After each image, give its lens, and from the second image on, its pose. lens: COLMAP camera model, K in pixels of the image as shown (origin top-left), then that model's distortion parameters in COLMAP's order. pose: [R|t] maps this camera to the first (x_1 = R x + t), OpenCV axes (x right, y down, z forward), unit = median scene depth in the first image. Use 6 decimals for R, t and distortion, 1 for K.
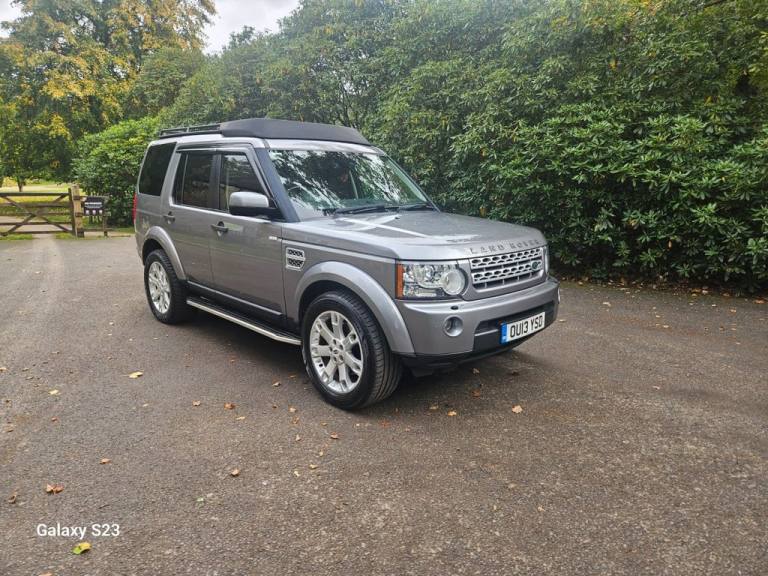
lens RADIAL K [[510.4, 0, 390.3], [0, 510.4, 286.3], [0, 0, 1]] dist [0.070539, -0.055458]
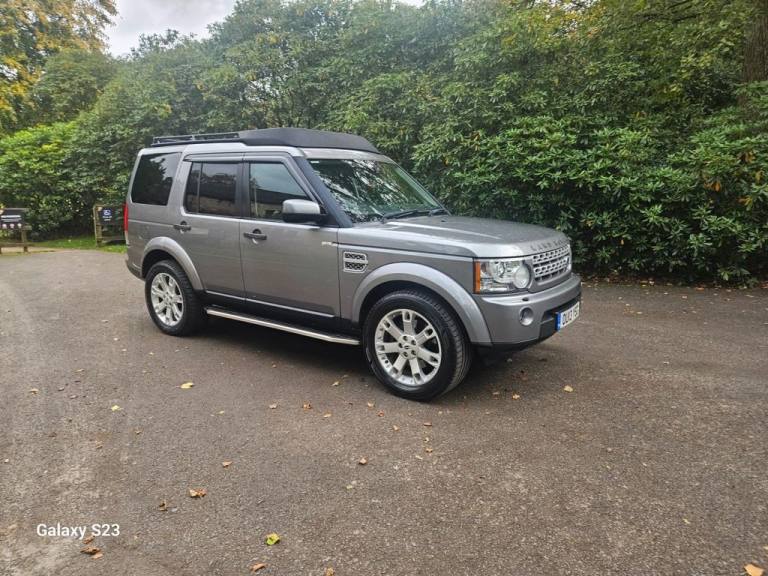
lens RADIAL K [[508.8, 0, 382.8], [0, 508.8, 290.2], [0, 0, 1]] dist [0.070030, -0.055210]
pose [[0.985122, -0.043177, 0.166341, -0.209276], [0.044384, 0.999008, -0.003544, 0.006803], [-0.166023, 0.010874, 0.986062, -0.025039]]
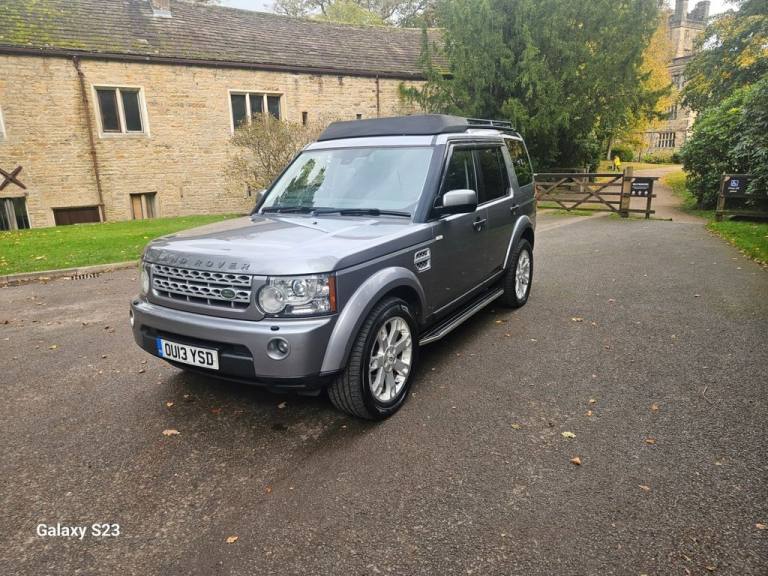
lens RADIAL K [[519.7, 0, 383.9], [0, 519.7, 287.7], [0, 0, 1]] dist [0.069239, -0.056364]
pose [[0.244223, 0.213544, -0.945915, 0.766554], [-0.164333, 0.970457, 0.176656, -0.161676], [0.955694, 0.112301, 0.272100, 0.690142]]
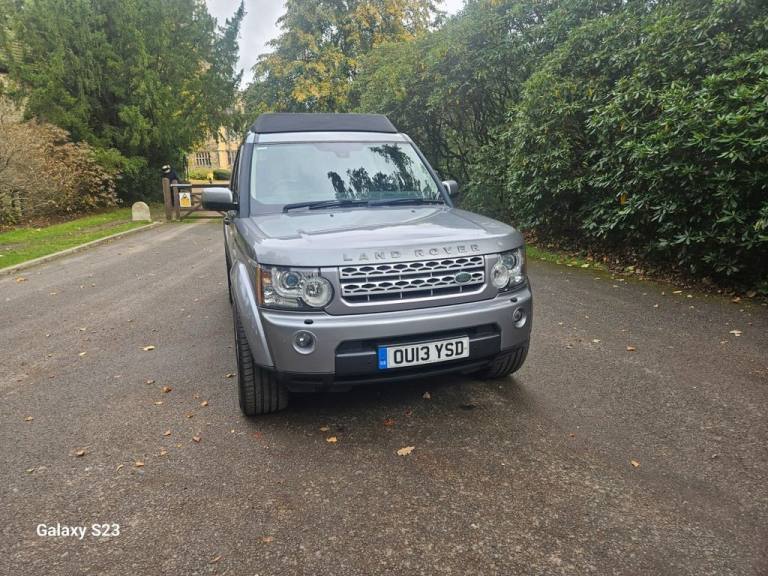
lens RADIAL K [[513.5, 0, 383.8], [0, 513.5, 285.6], [0, 0, 1]] dist [0.069948, -0.055436]
pose [[0.888689, 0.075986, -0.452171, 0.365566], [-0.062559, 0.997044, 0.044597, -0.038884], [0.454223, -0.011345, 0.890816, 0.156517]]
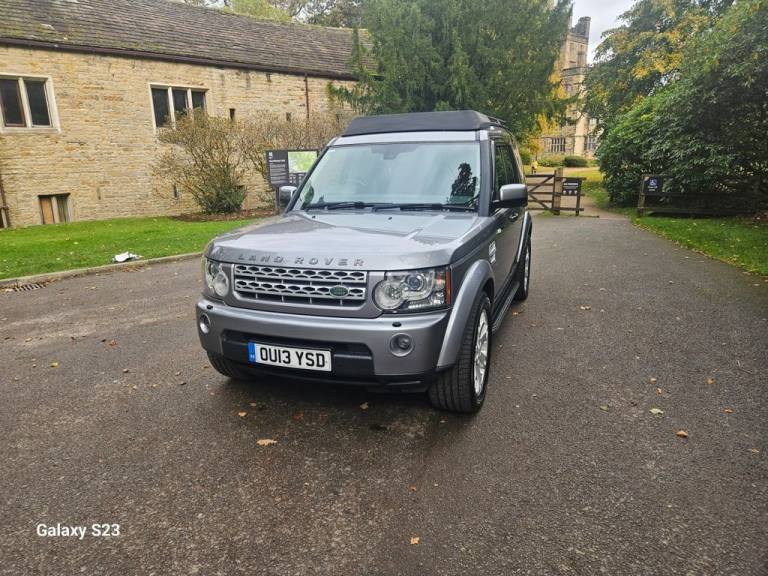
lens RADIAL K [[520.7, 0, 385.4], [0, 520.7, 291.1], [0, 0, 1]] dist [0.069818, -0.056868]
pose [[0.417260, 0.202807, -0.885869, 0.691669], [-0.155956, 0.976300, 0.150052, -0.116875], [0.895305, 0.075546, 0.439000, 0.489293]]
